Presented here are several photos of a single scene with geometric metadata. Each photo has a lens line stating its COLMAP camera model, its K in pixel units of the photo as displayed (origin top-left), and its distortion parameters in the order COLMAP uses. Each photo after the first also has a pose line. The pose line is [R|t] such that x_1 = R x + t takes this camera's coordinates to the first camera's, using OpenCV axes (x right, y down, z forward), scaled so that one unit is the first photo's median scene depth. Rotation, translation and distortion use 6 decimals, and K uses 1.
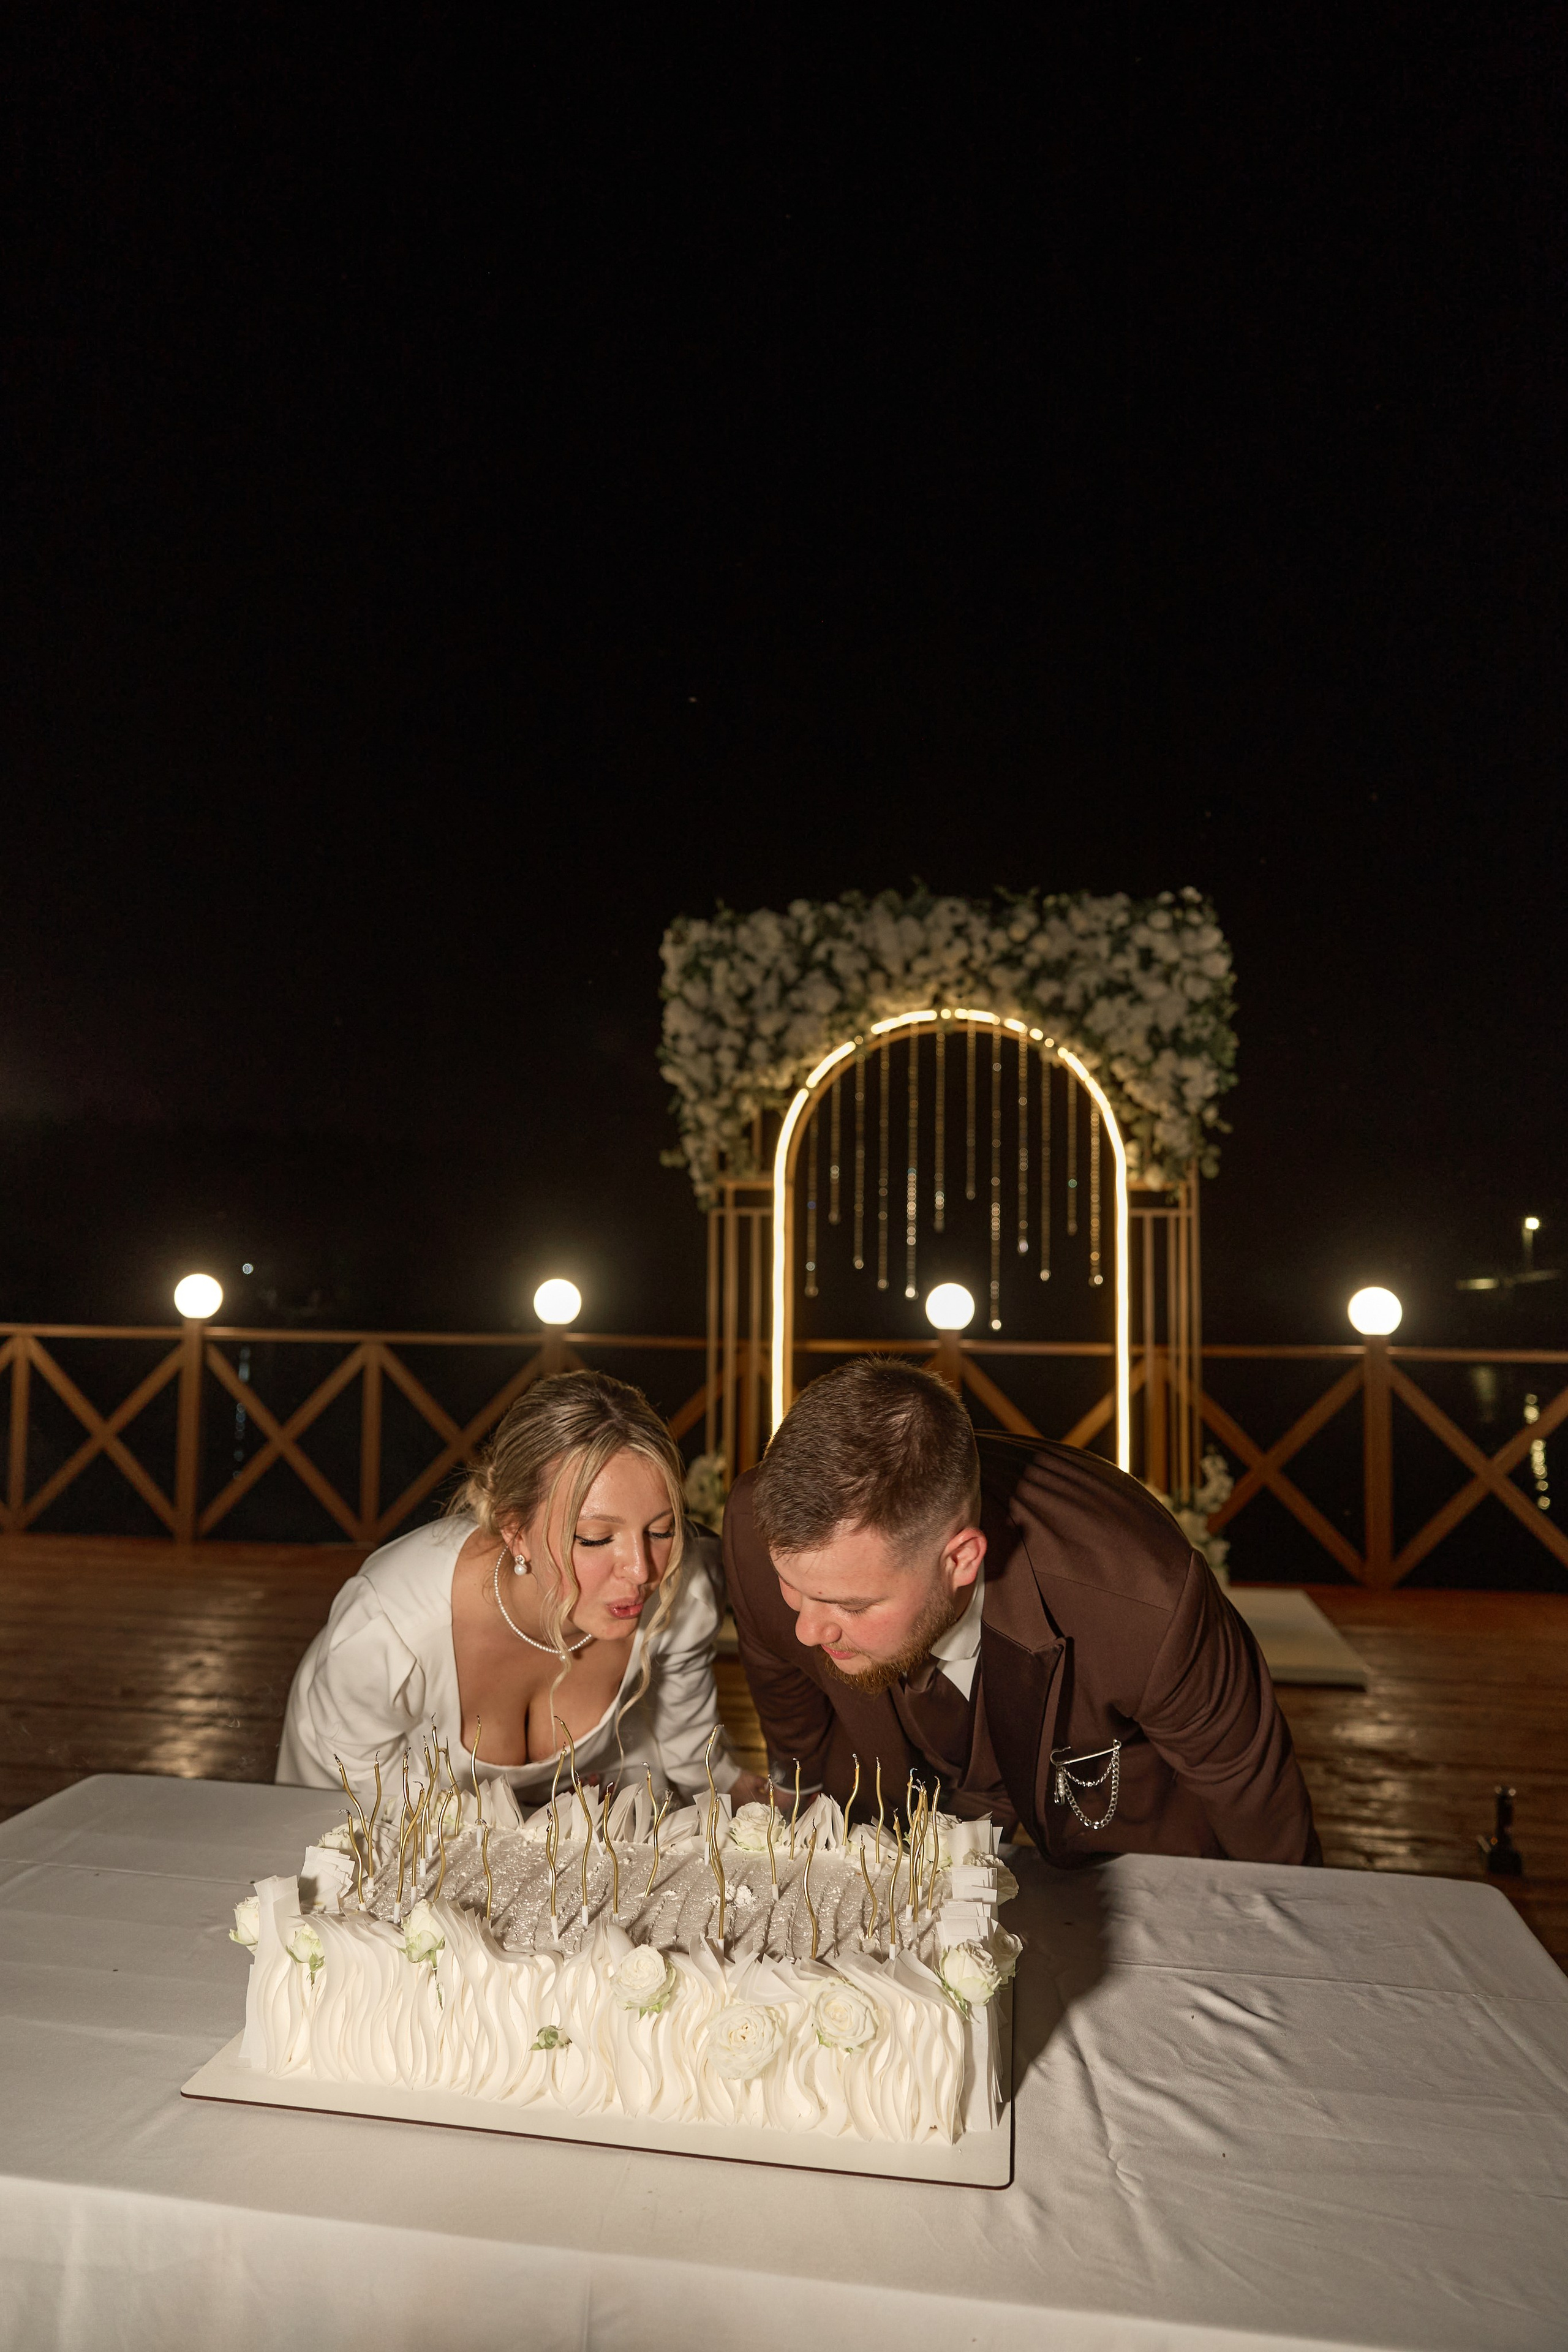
lens RADIAL K [[1575.3, 0, 784.0], [0, 1575.3, 1176.0], [0, 0, 1]] dist [-0.003248, -0.002092]
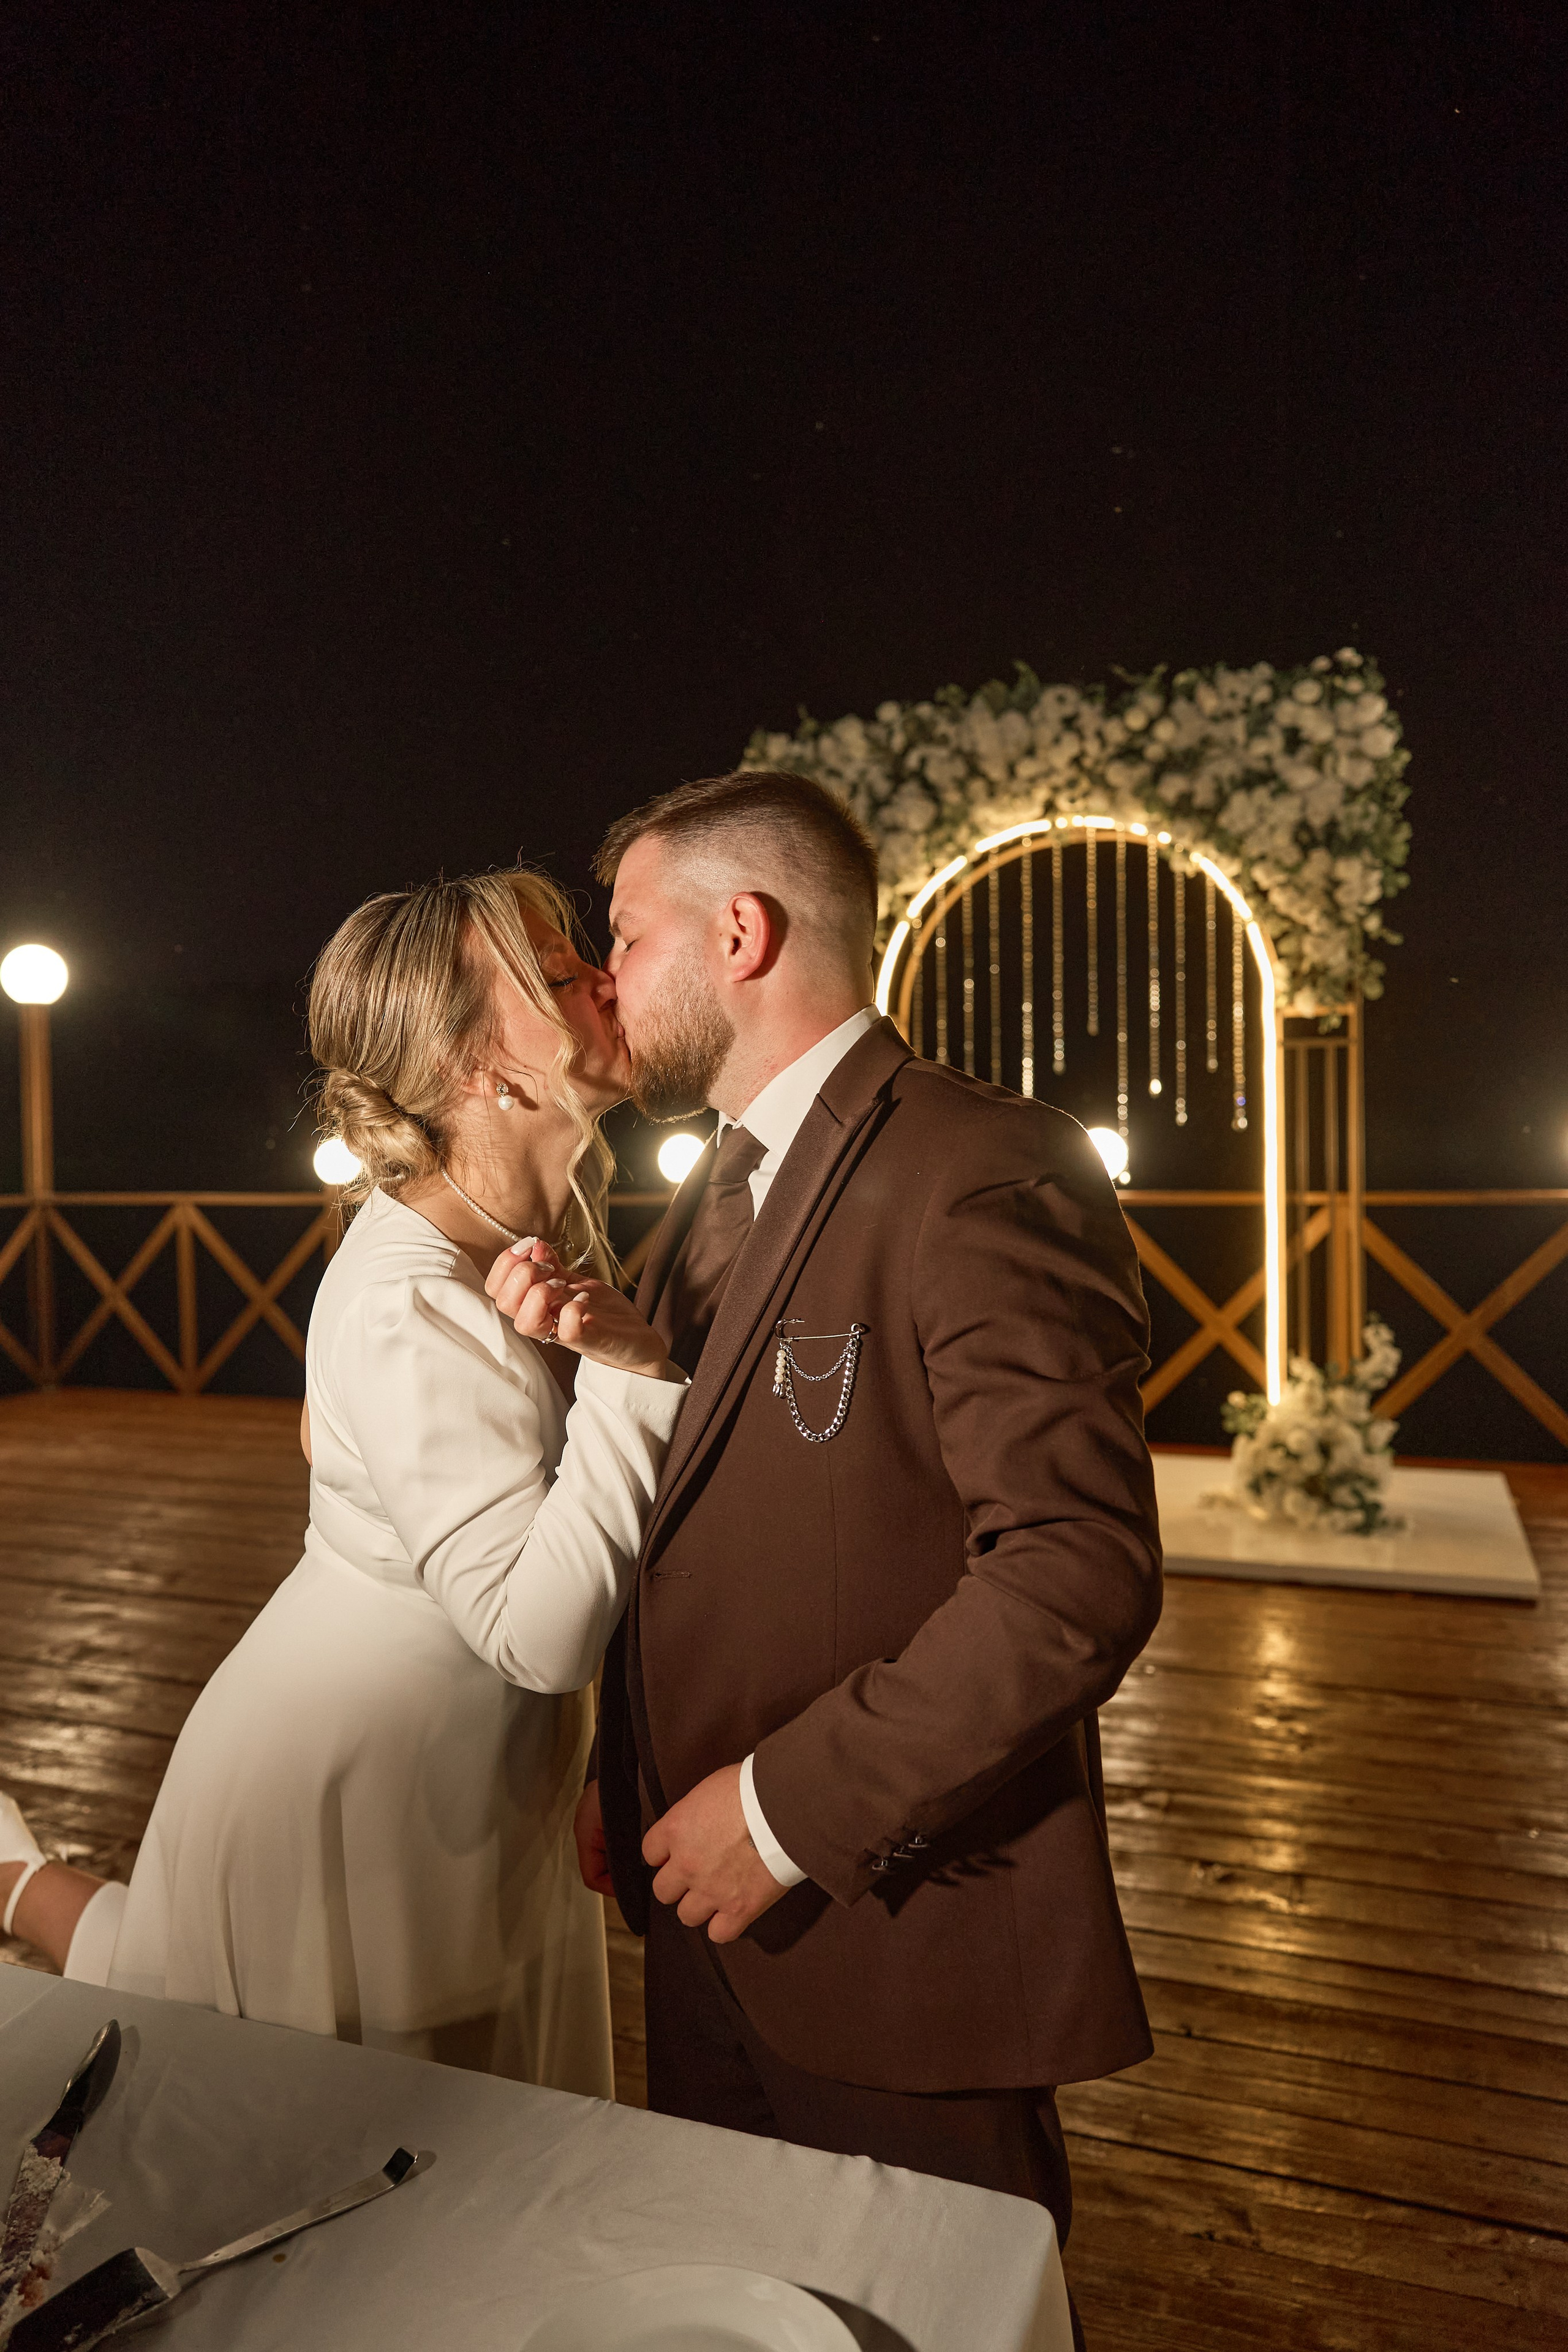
lens RADIAL K [[1575.3, 0, 784.0], [0, 1575.3, 1176.0], [0, 0, 1]] dist [-0.003248, -0.002092]
pose [[0.982020, -0.023473, -0.187312, 0.114386], [0.043010, 0.993963, 0.100933, -0.003576], [0.183812, -0.107175, 0.977101, 0.105649]]
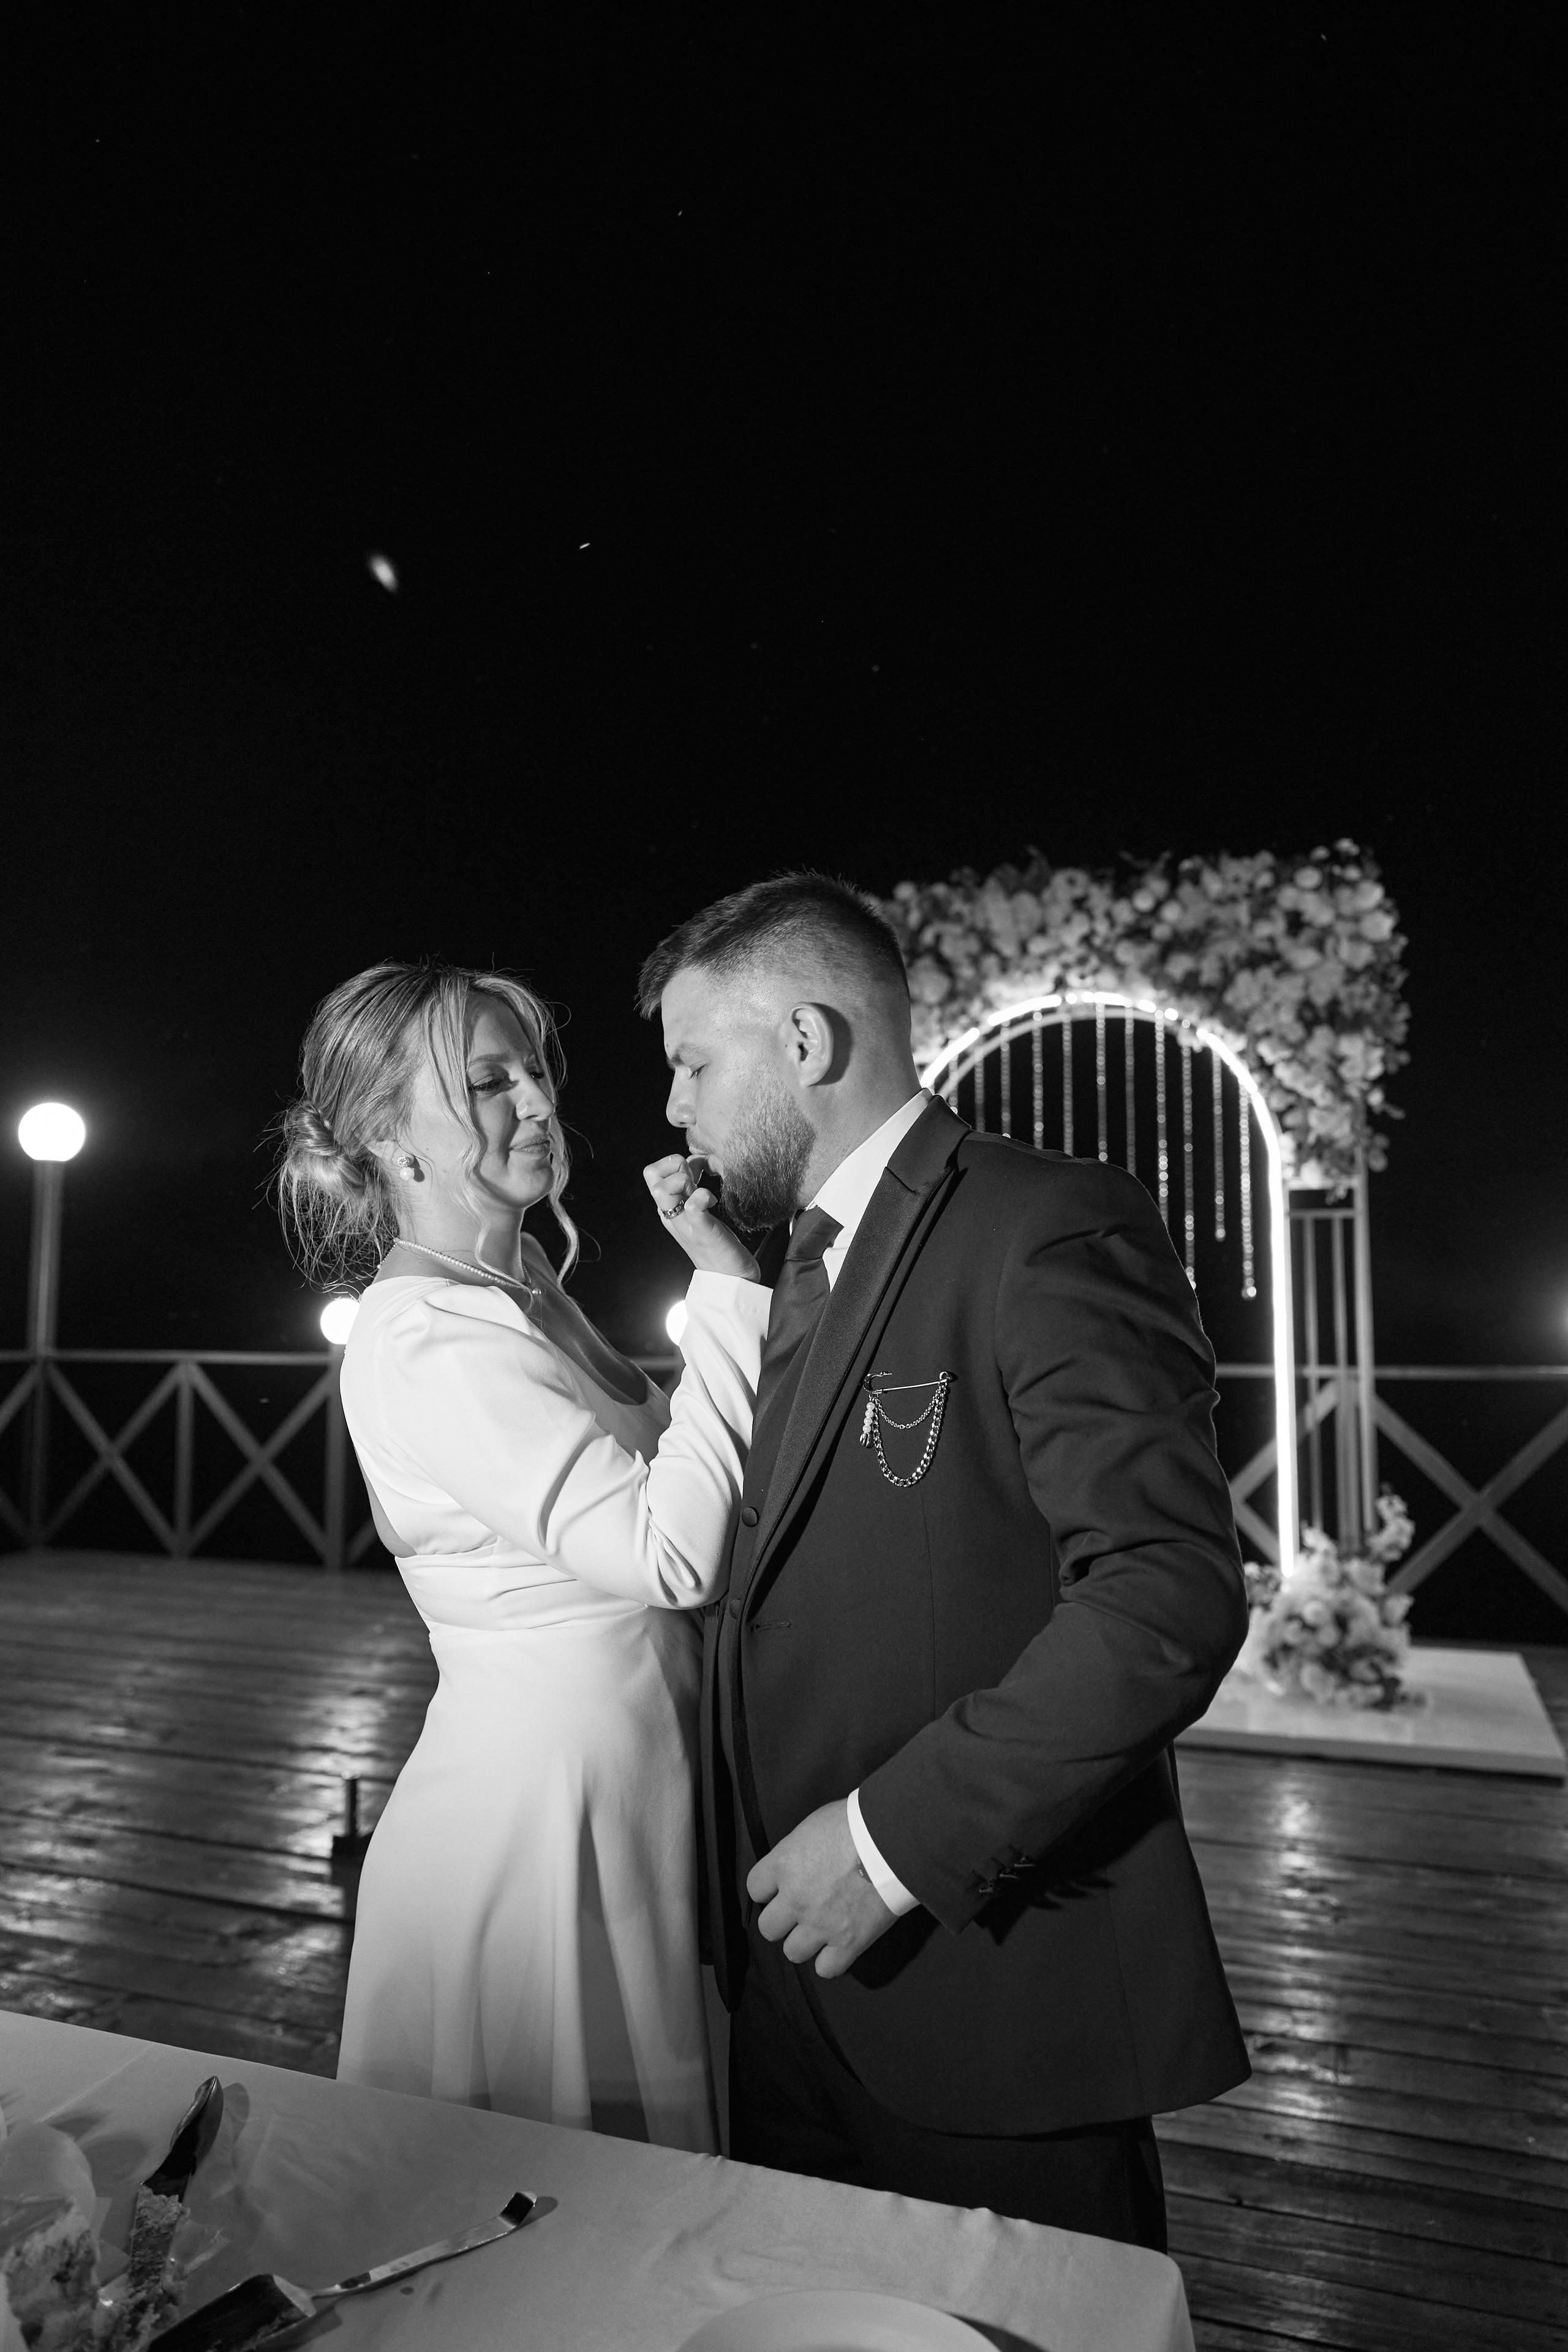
lens RADIAL K [[1575.3, 0, 784.0], [0, 1575.3, 1176.0], [0, 0, 1]] dist [-0.003248, -0.002092]
pose [[0.983719, -0.026613, -0.177732, 0.101844], [0.024211, 0.999584, -0.015670, 0.008795], [0.178075, 0.011111, 0.983954, 0.091430]]
